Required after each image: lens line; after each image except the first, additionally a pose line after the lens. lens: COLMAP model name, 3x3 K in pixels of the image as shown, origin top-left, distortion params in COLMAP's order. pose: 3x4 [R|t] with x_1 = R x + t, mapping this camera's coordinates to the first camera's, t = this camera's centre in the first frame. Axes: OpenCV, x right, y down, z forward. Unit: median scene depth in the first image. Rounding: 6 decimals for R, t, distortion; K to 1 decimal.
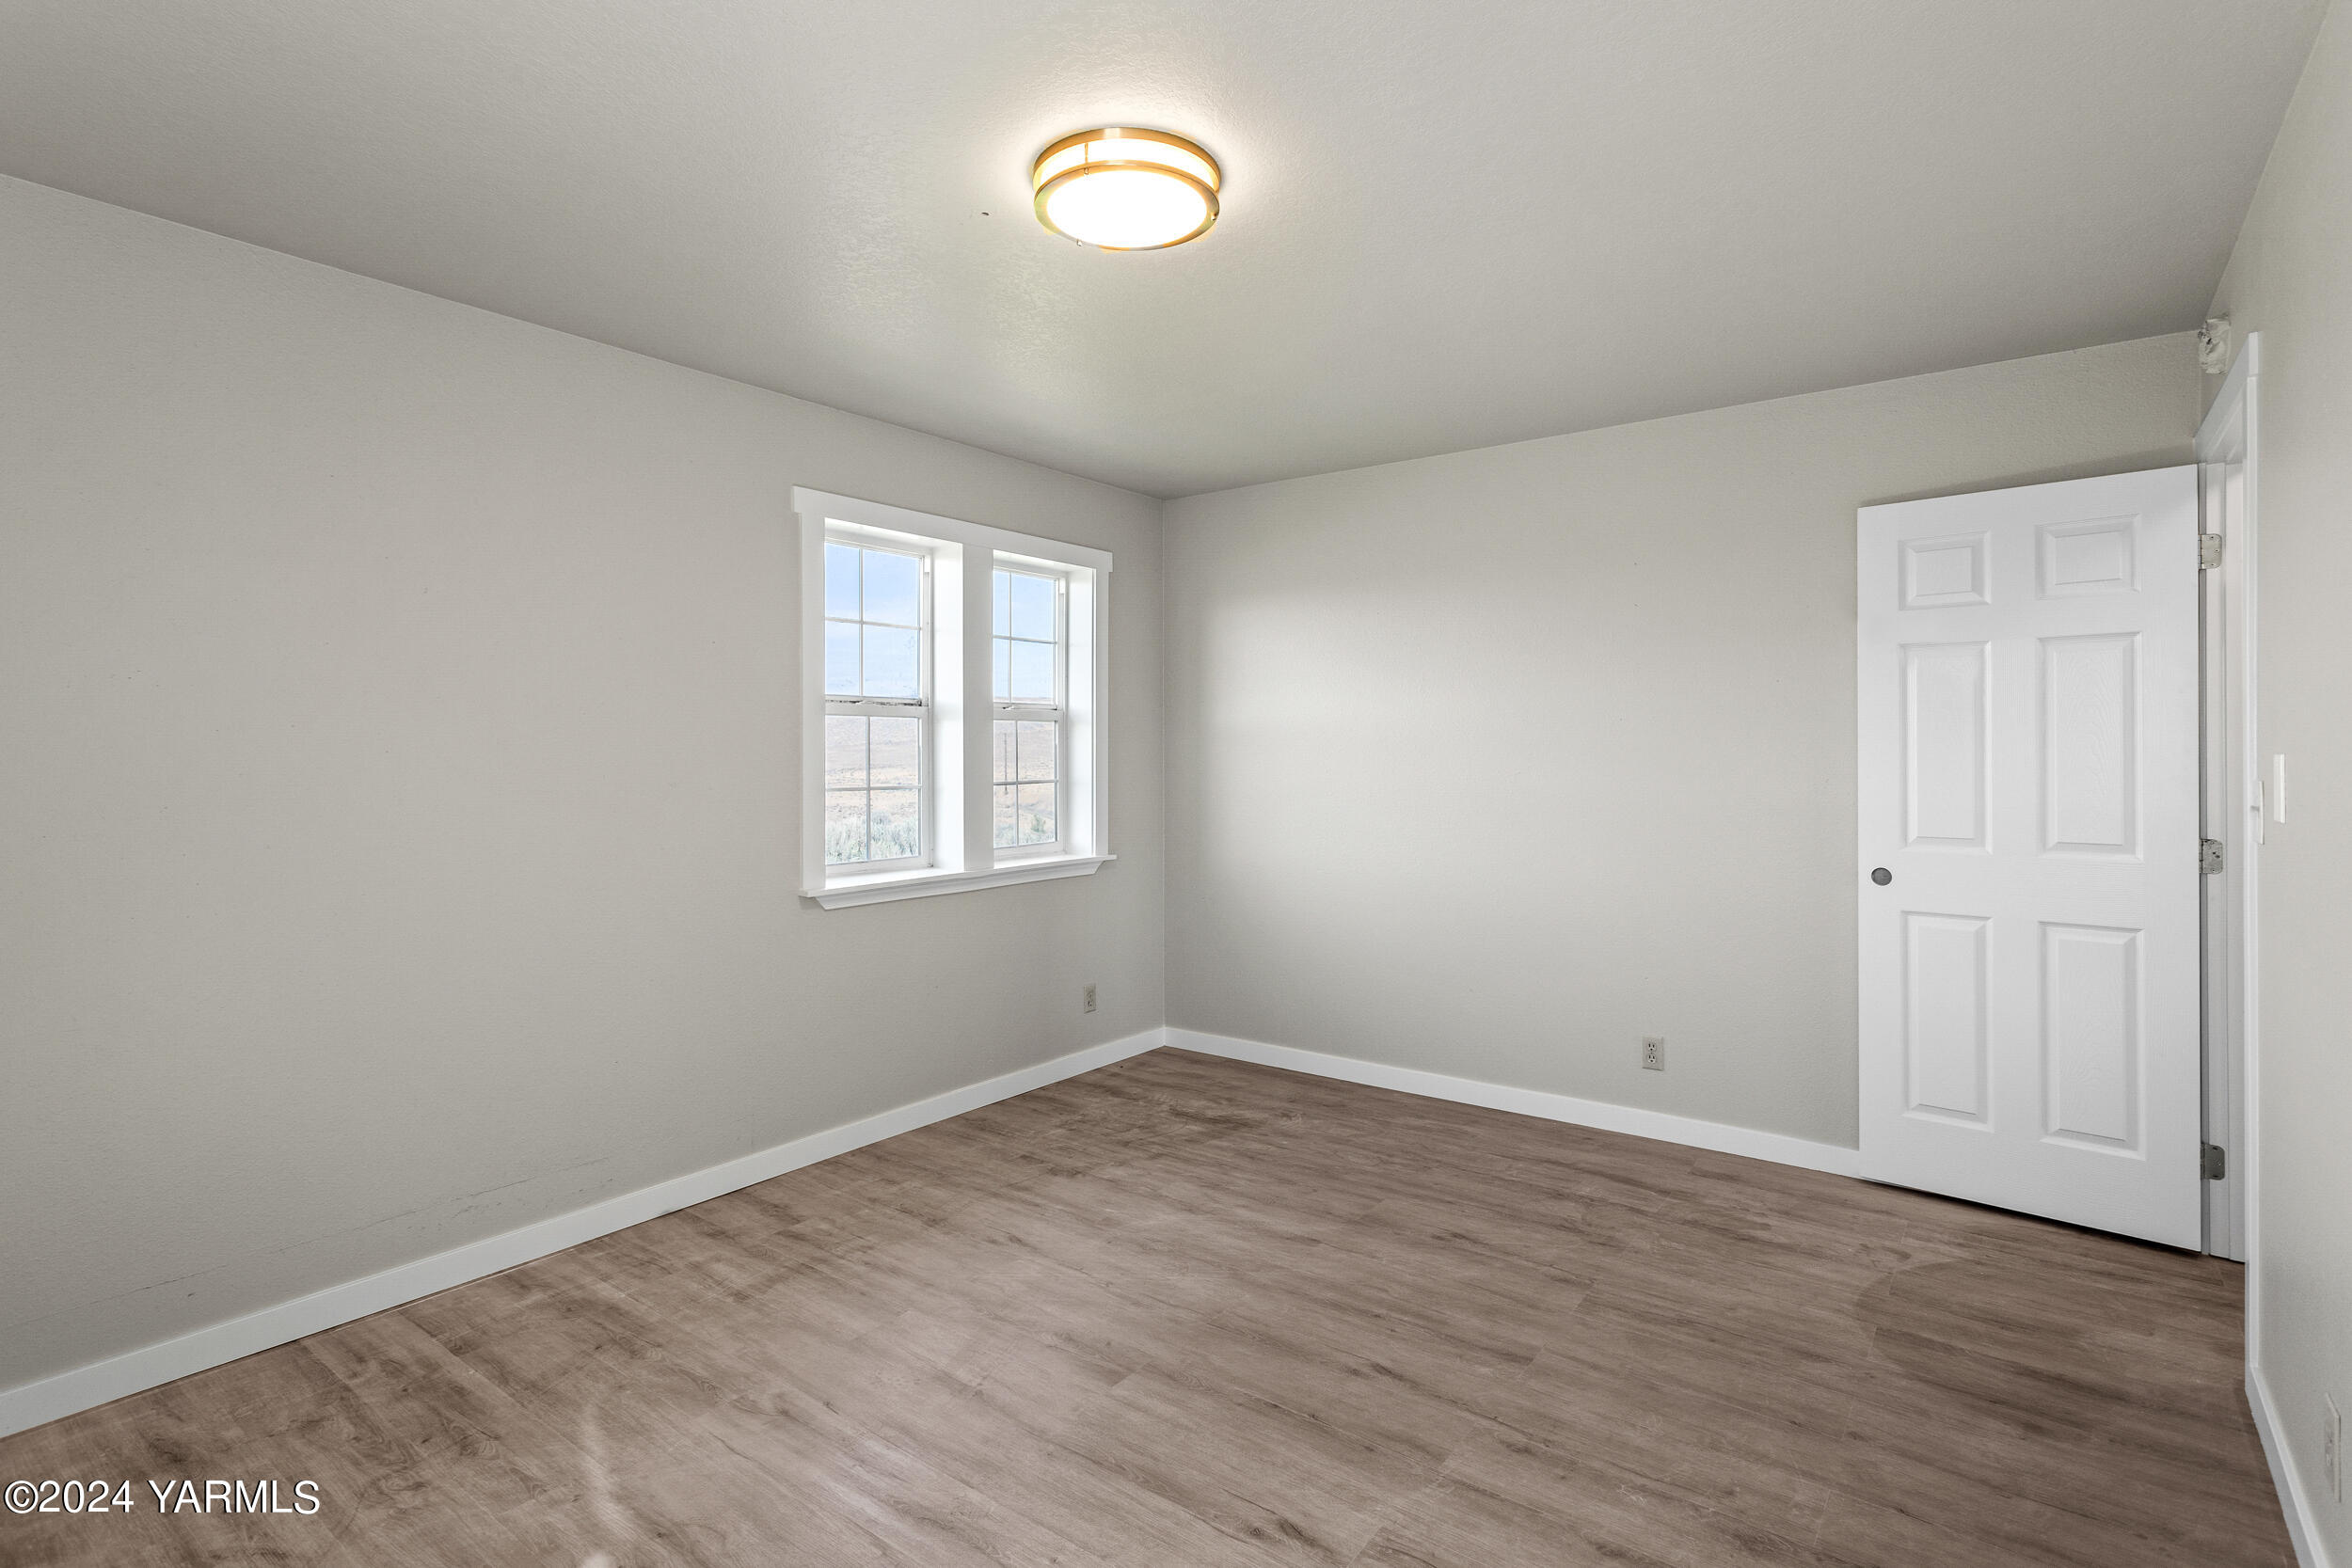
lens RADIAL K [[1129.5, 0, 1165.4], [0, 1129.5, 769.6], [0, 0, 1]] dist [-0.017961, 0.009930]
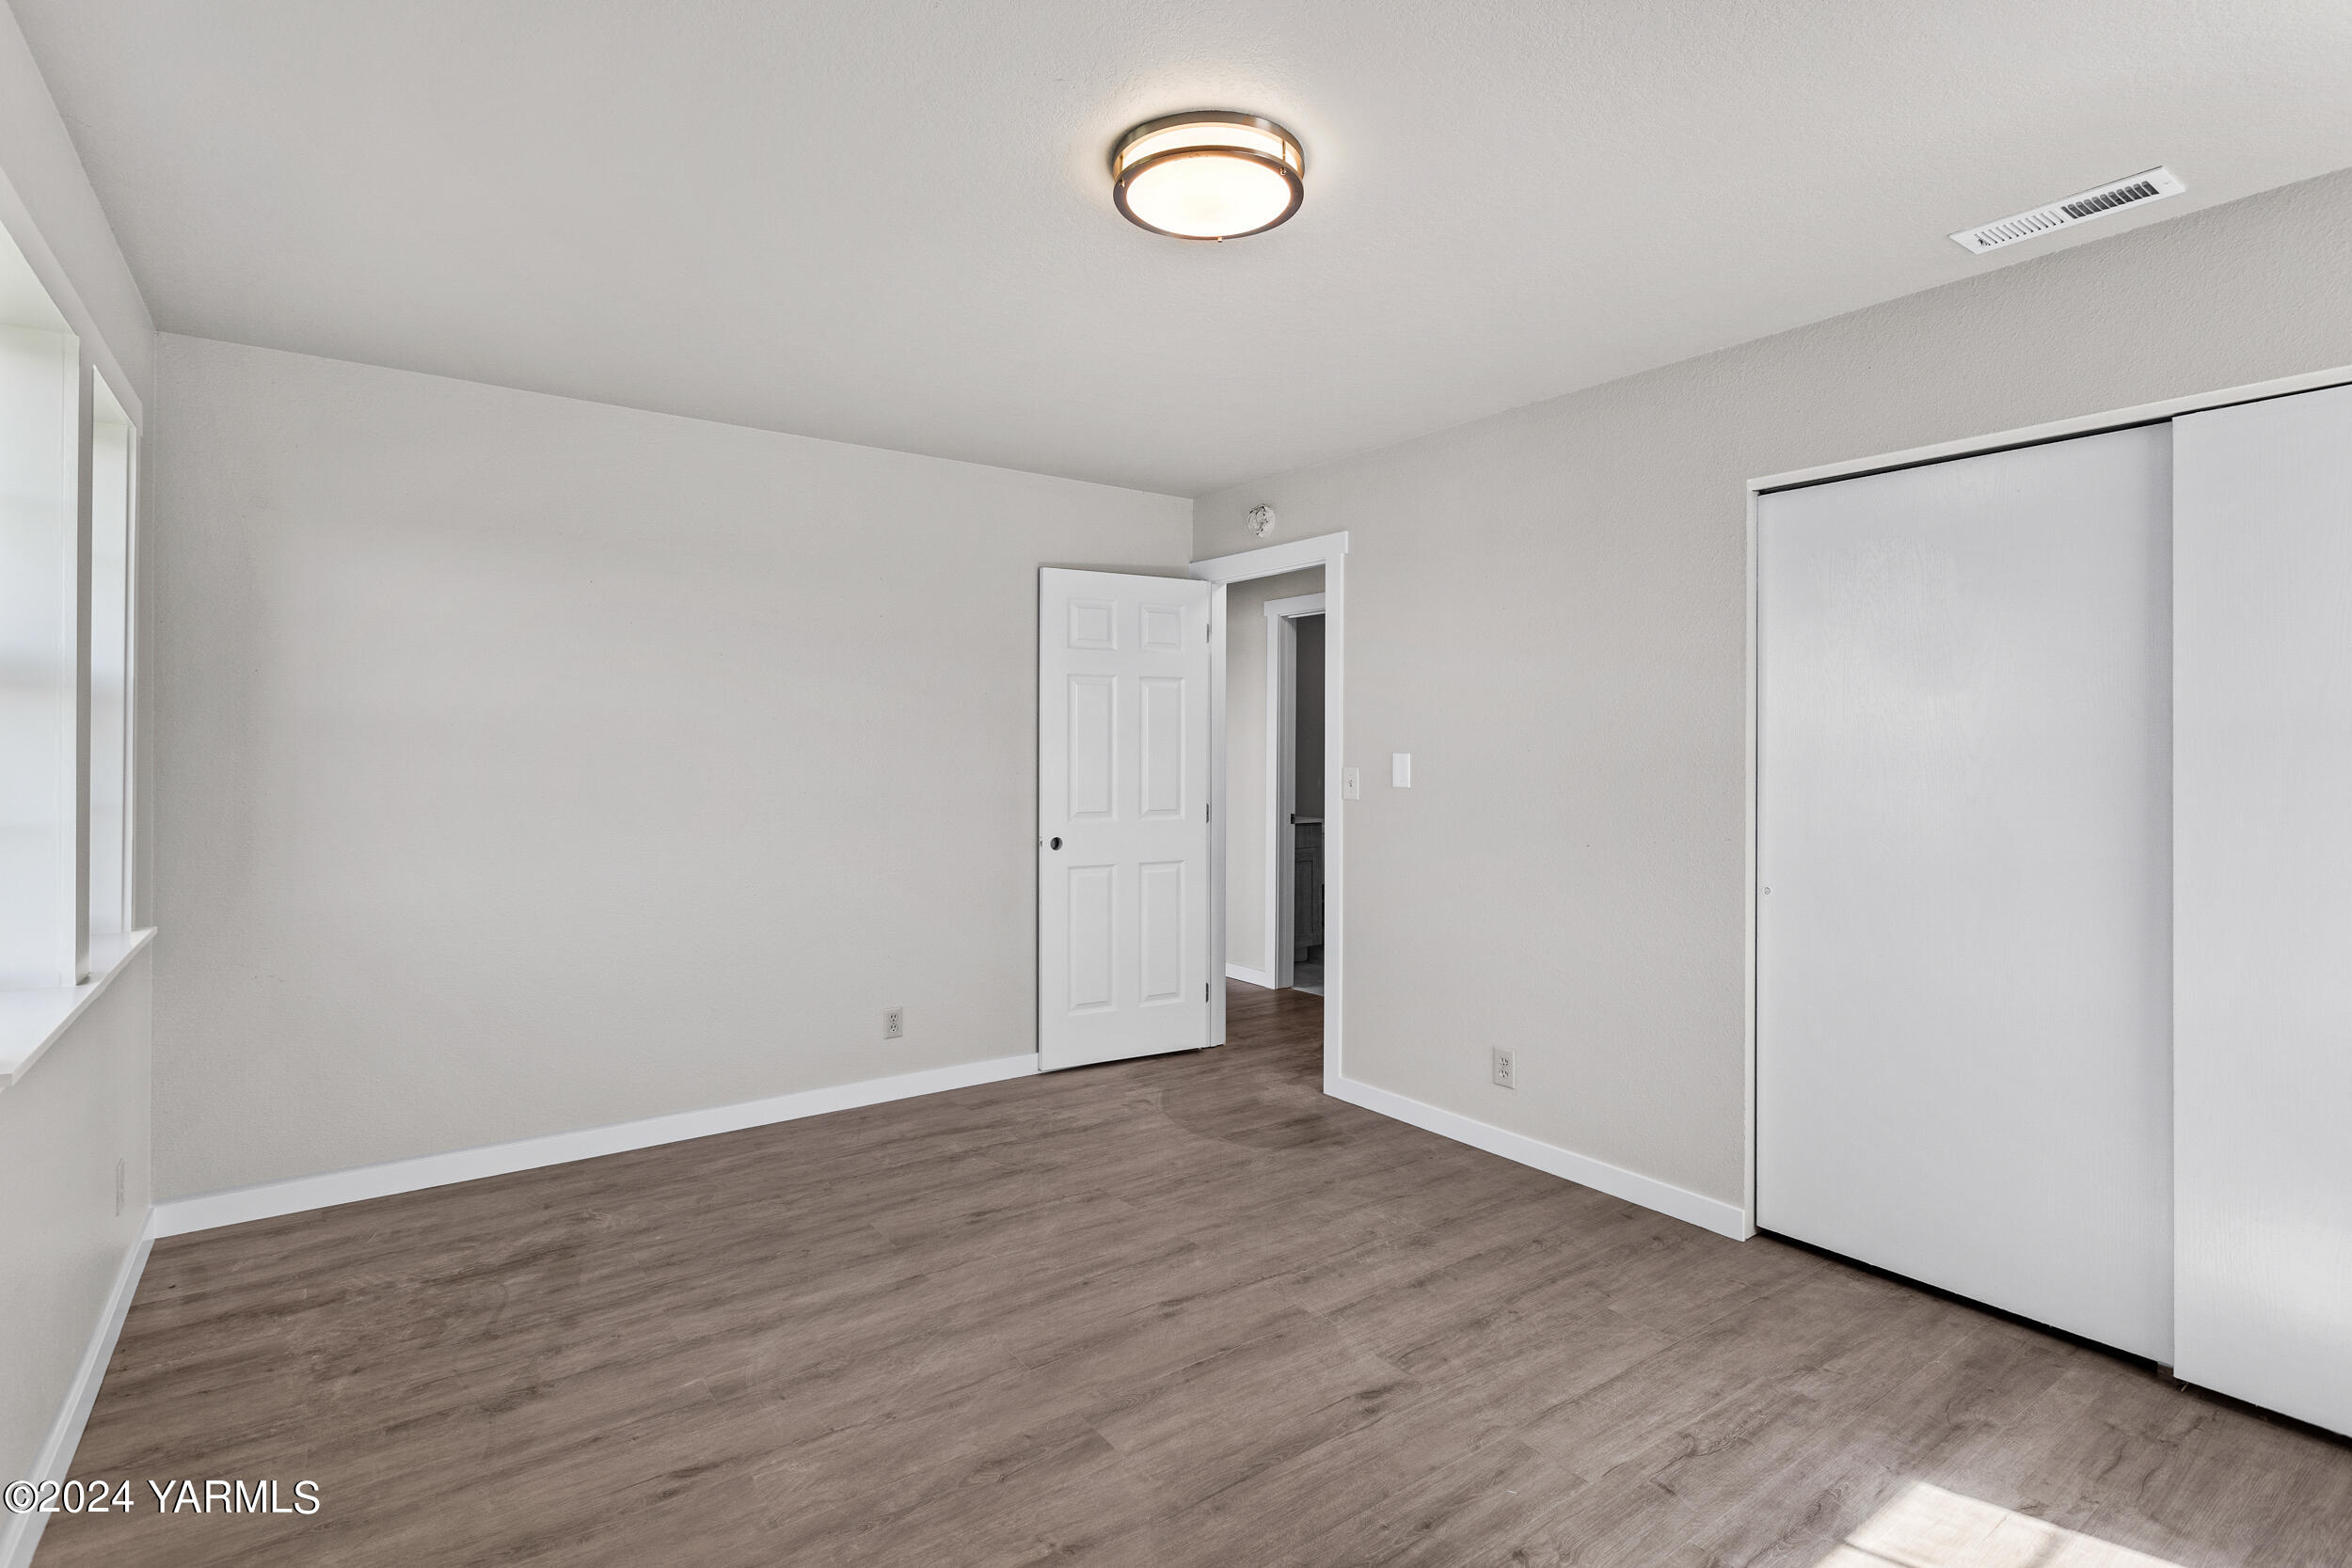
lens RADIAL K [[1129.5, 0, 1156.3], [0, 1129.5, 769.7], [0, 0, 1]] dist [-0.017961, 0.009930]
pose [[0.304187, -0.016130, 0.952476, -0.649767], [0.013074, 0.999833, 0.012757, -0.009889], [-0.952523, 0.008572, 0.304347, 0.496305]]
